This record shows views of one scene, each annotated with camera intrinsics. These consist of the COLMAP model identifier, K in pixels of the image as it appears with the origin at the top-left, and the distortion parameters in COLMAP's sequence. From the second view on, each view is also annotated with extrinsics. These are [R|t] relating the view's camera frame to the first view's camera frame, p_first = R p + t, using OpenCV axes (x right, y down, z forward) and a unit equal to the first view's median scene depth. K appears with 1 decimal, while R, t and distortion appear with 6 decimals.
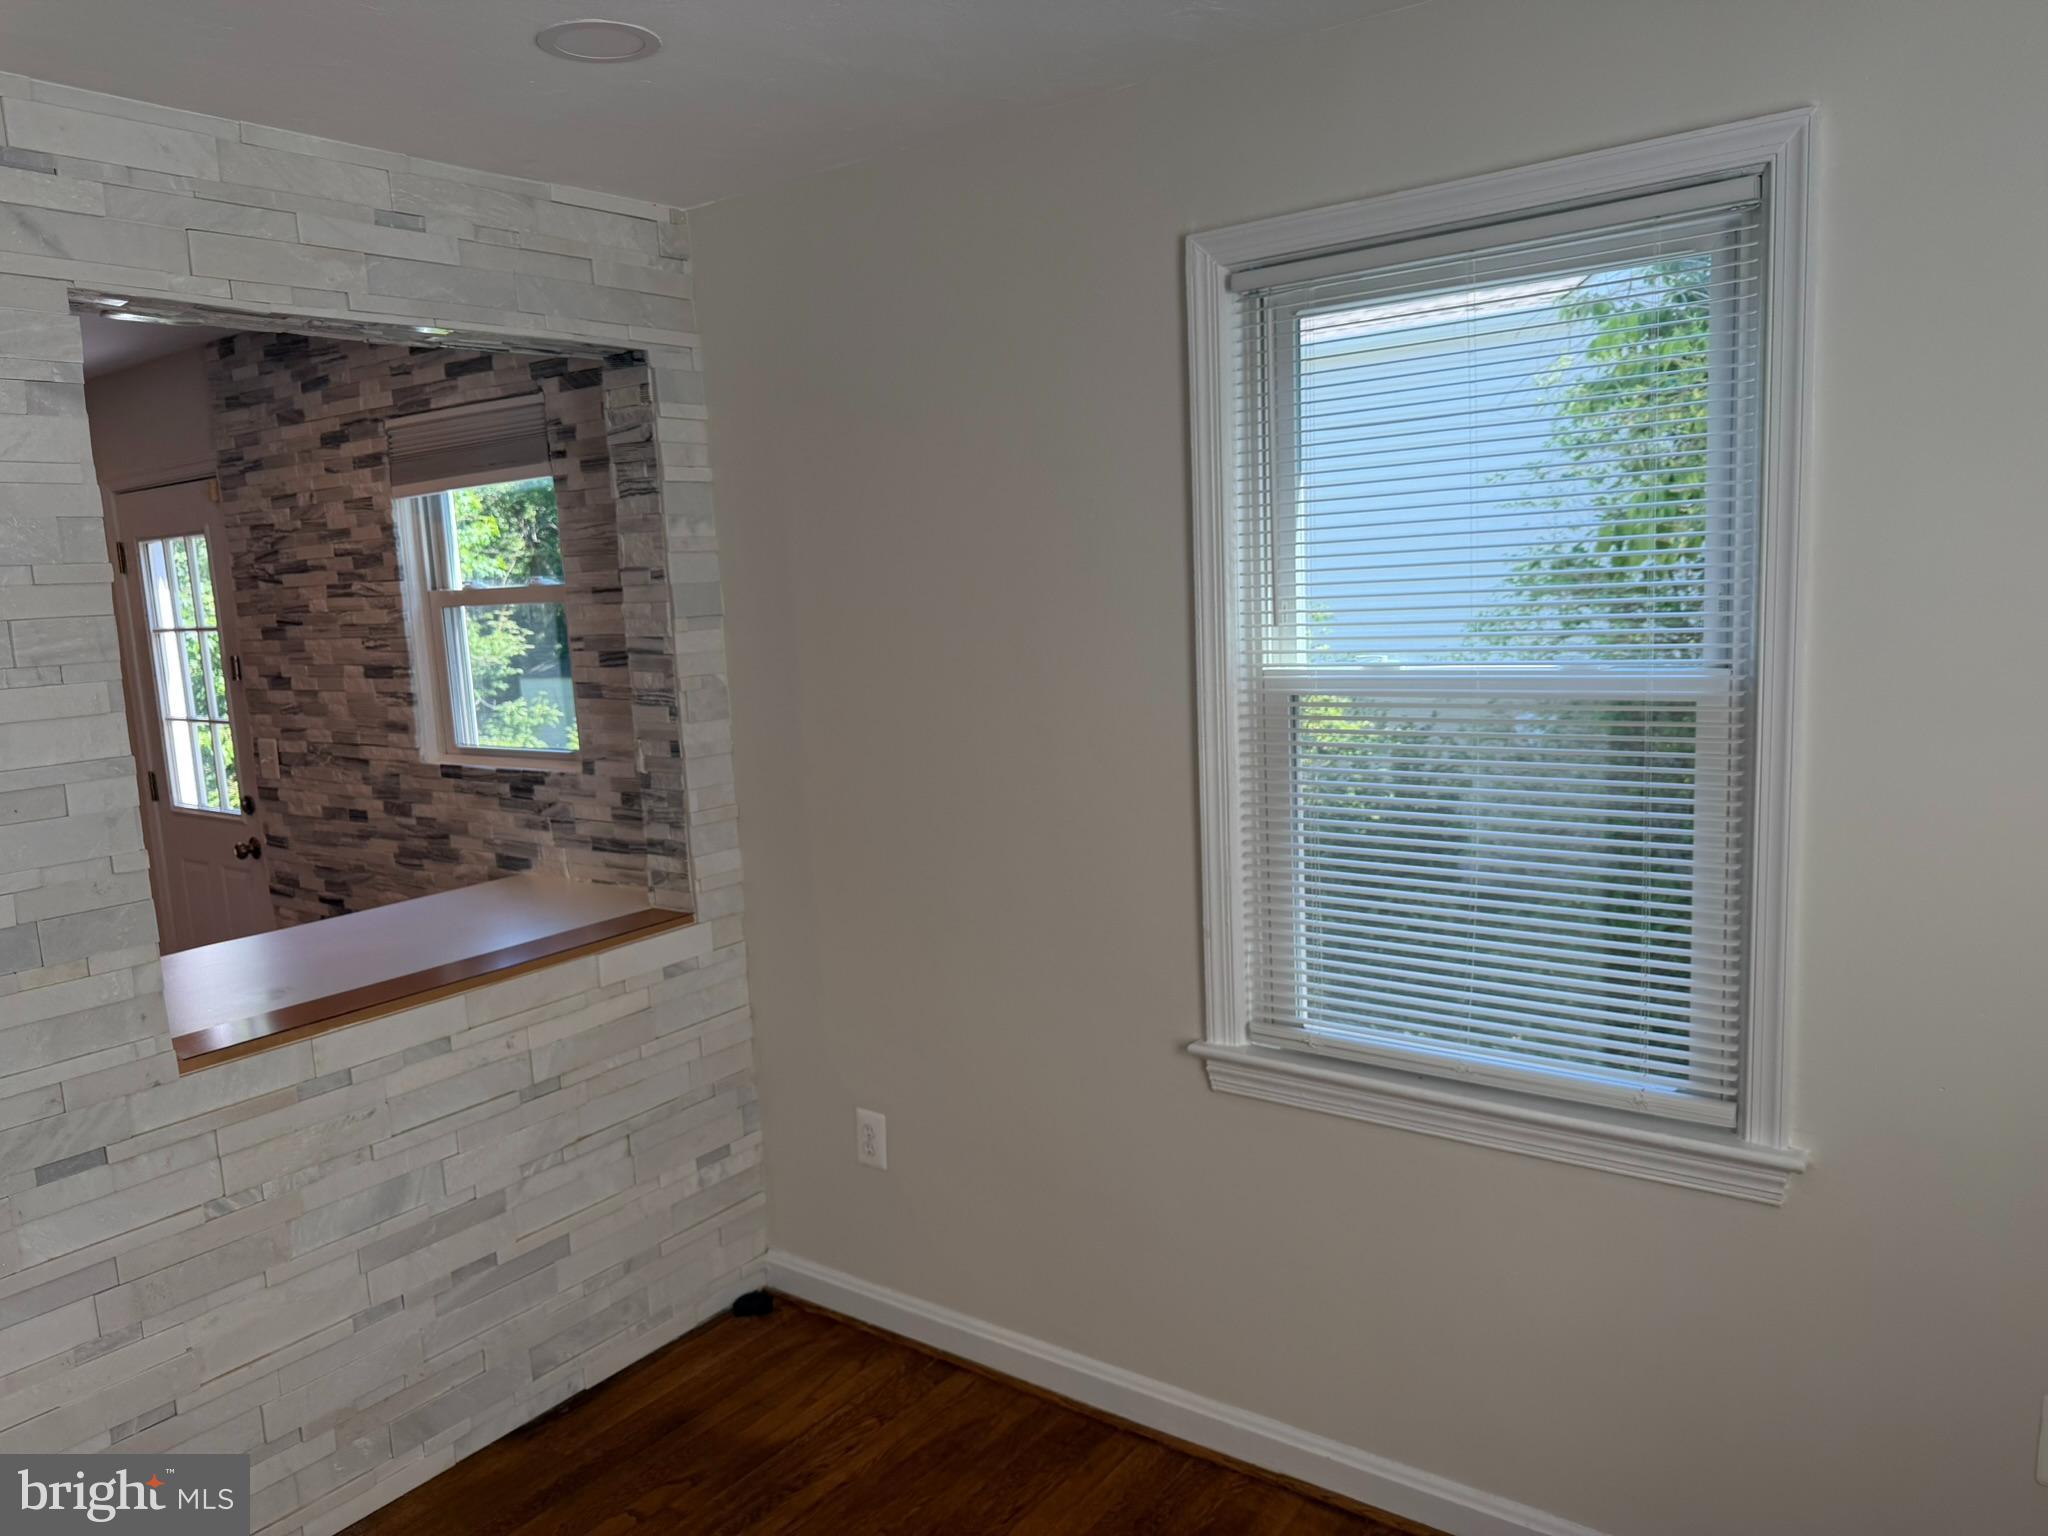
lens RADIAL K [[1446.0, 0, 1022.9], [0, 1446.0, 761.3], [0, 0, 1]] dist [0.055229, -0.065079]
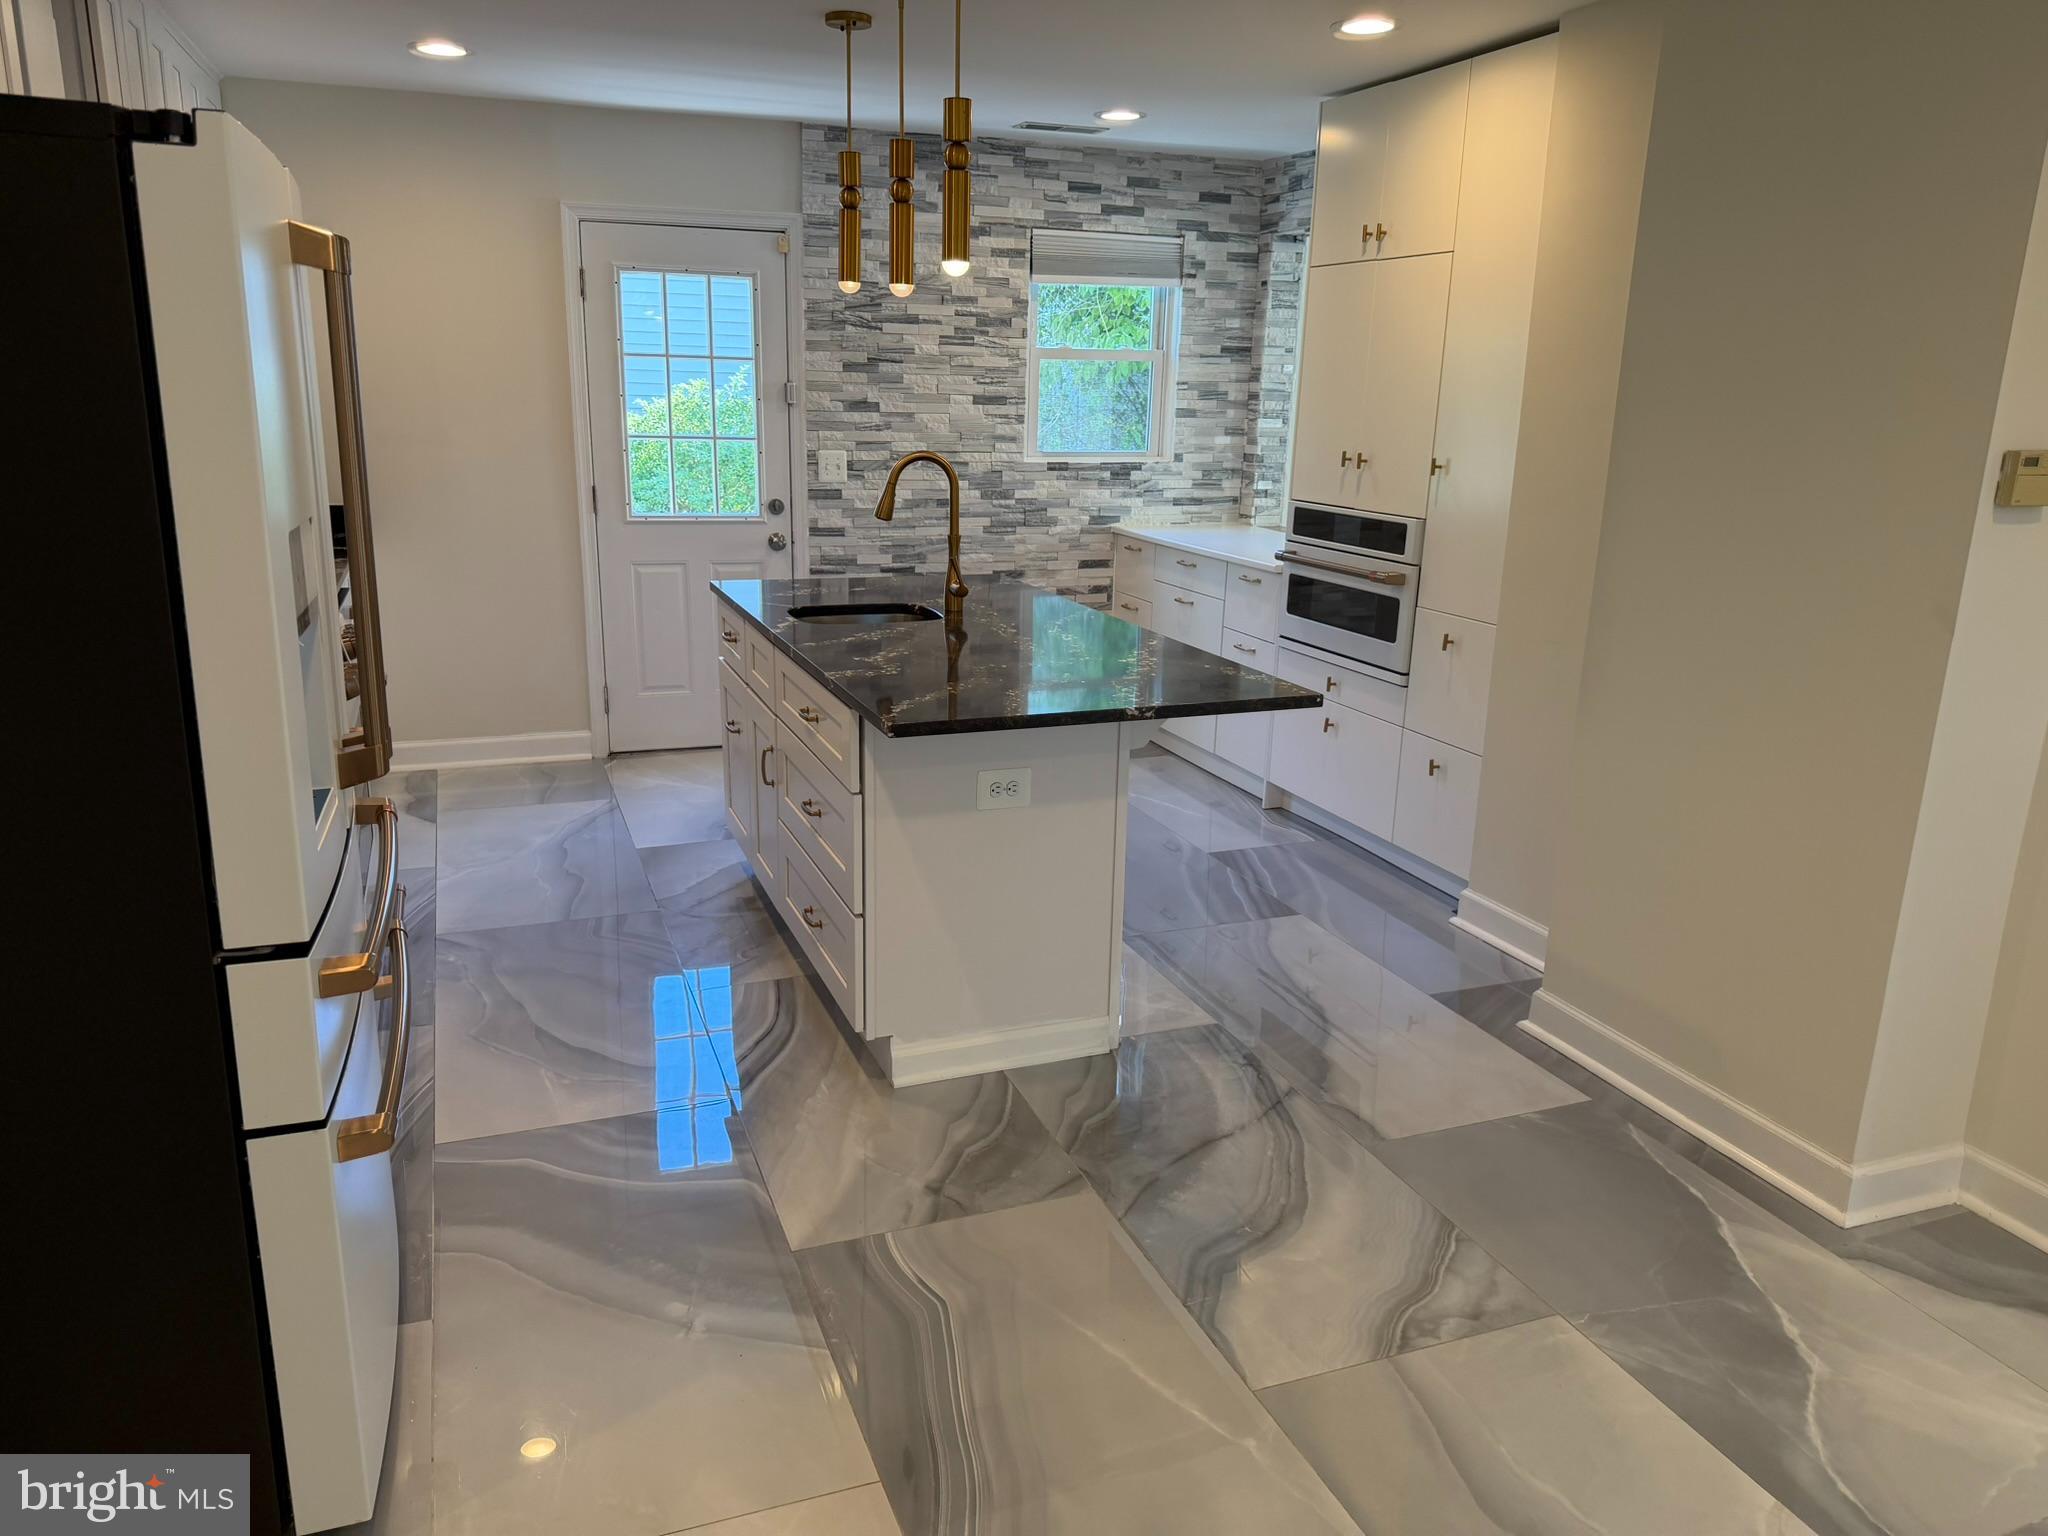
lens RADIAL K [[1446.0, 0, 1013.4], [0, 1446.0, 782.7], [0, 0, 1]] dist [0.055229, -0.065079]
pose [[0.539200, -0.164393, 0.825978, -1.847065], [0.063861, 0.985921, 0.154538, 0.104081], [-0.839753, -0.030579, 0.542106, 0.176902]]
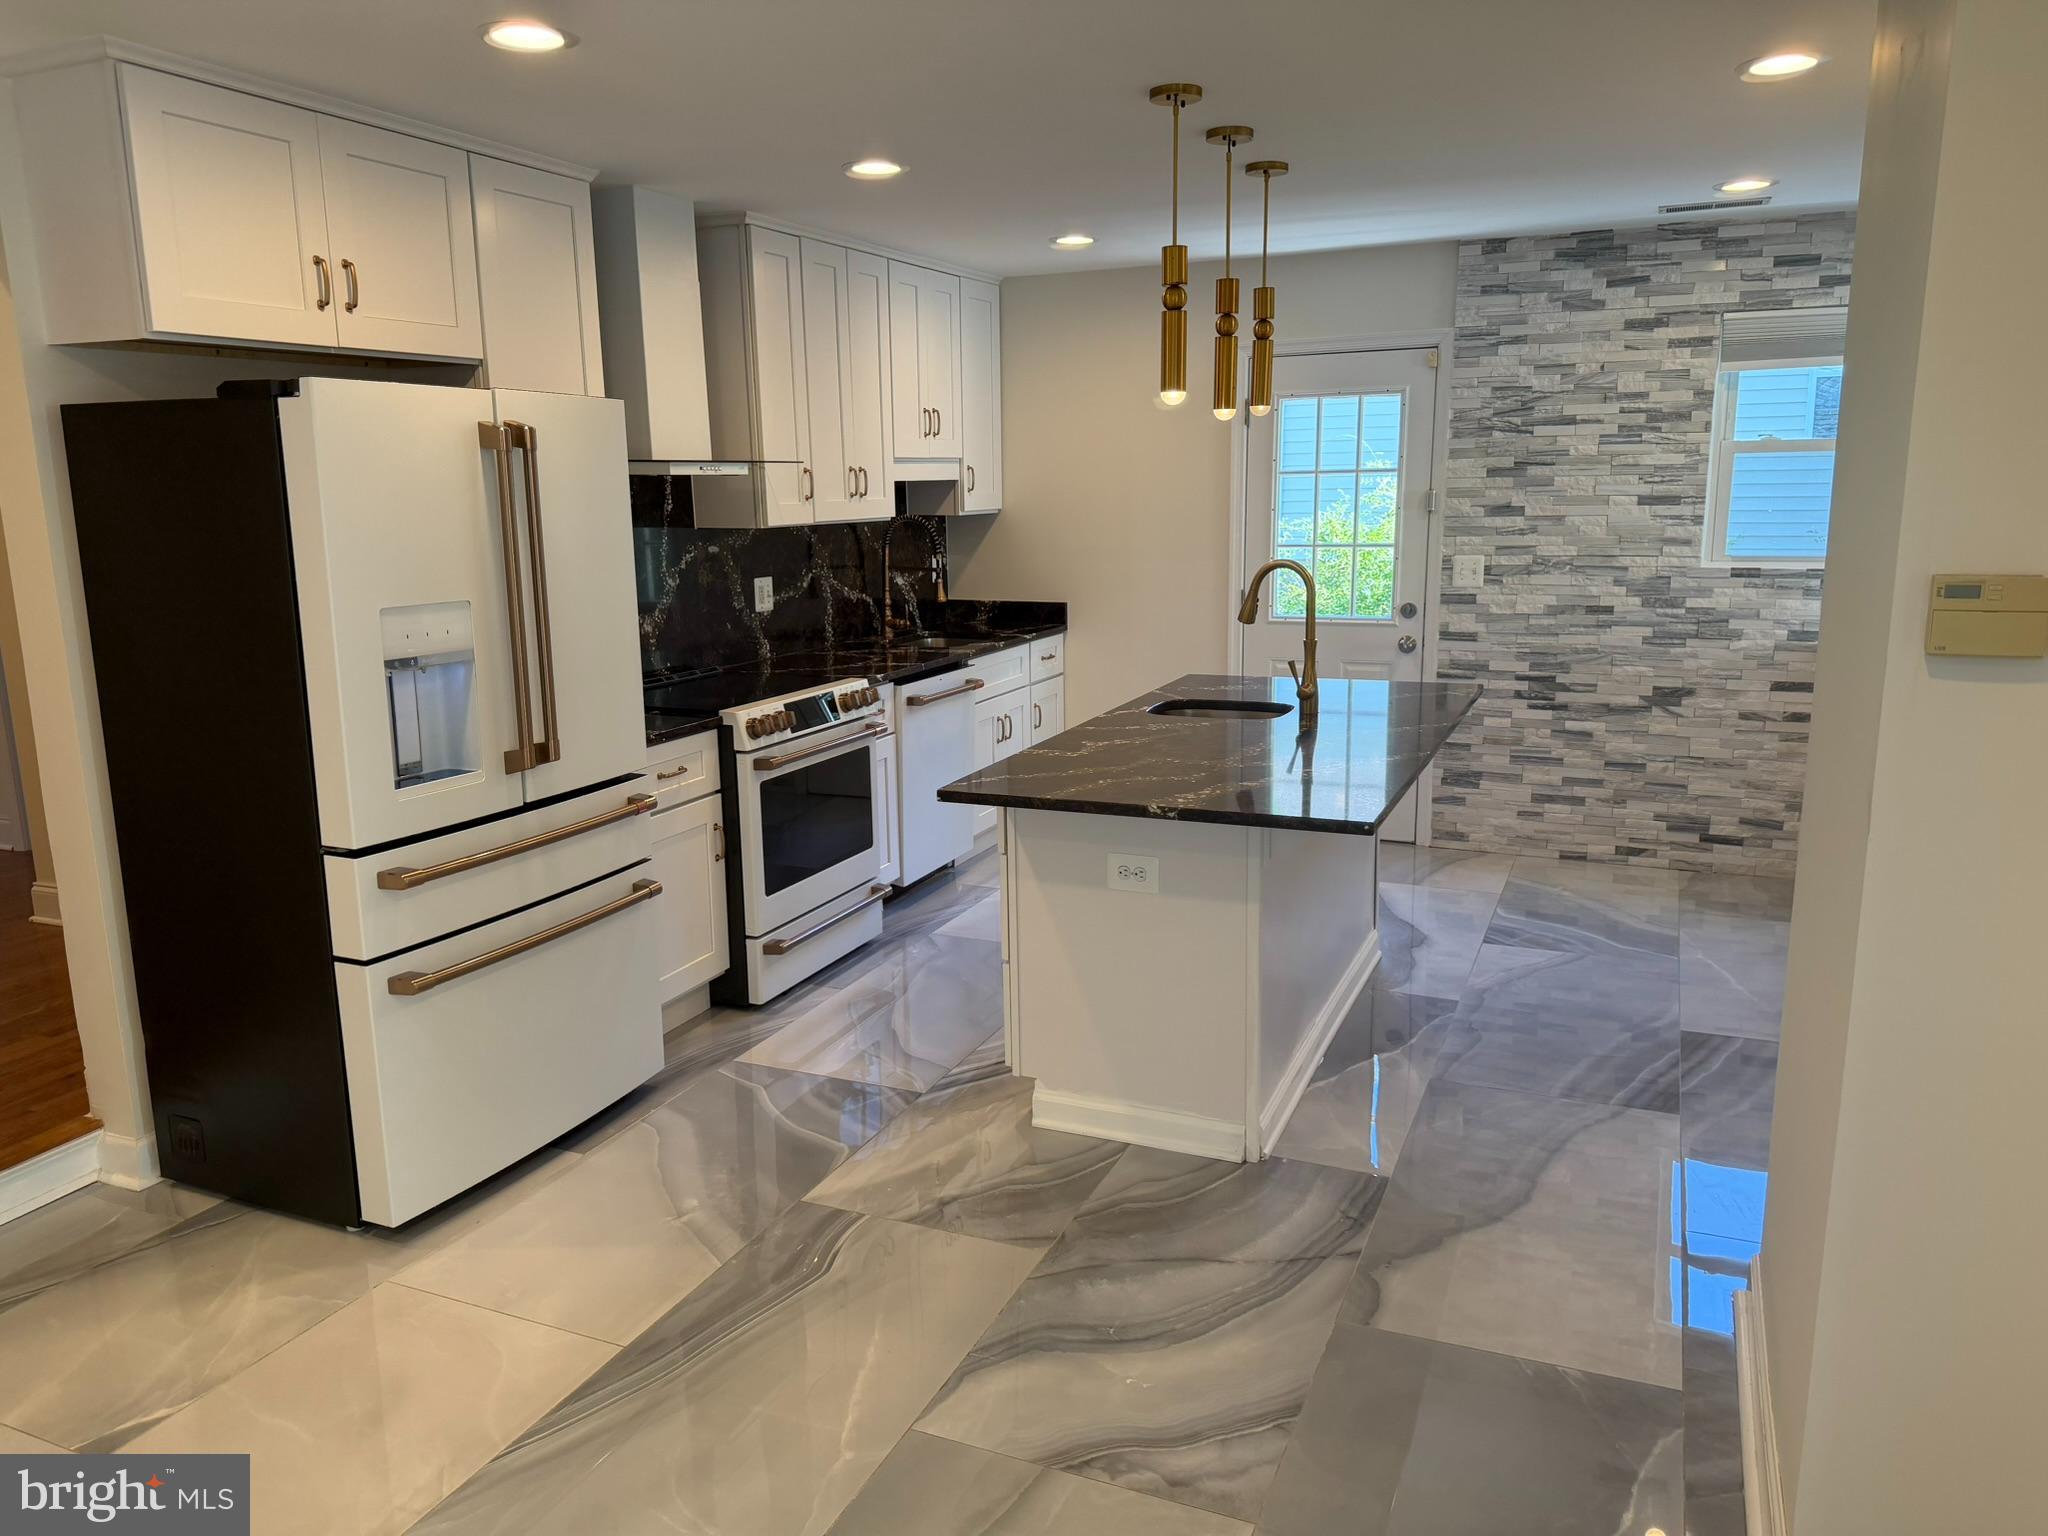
lens RADIAL K [[1446.0, 0, 1012.2], [0, 1446.0, 767.3], [0, 0, 1]] dist [0.055229, -0.065079]
pose [[0.974924, -0.008752, 0.222367, -1.431750], [-0.003541, 0.998490, 0.054820, 0.122538], [-0.222511, -0.054233, 0.973421, -0.213931]]
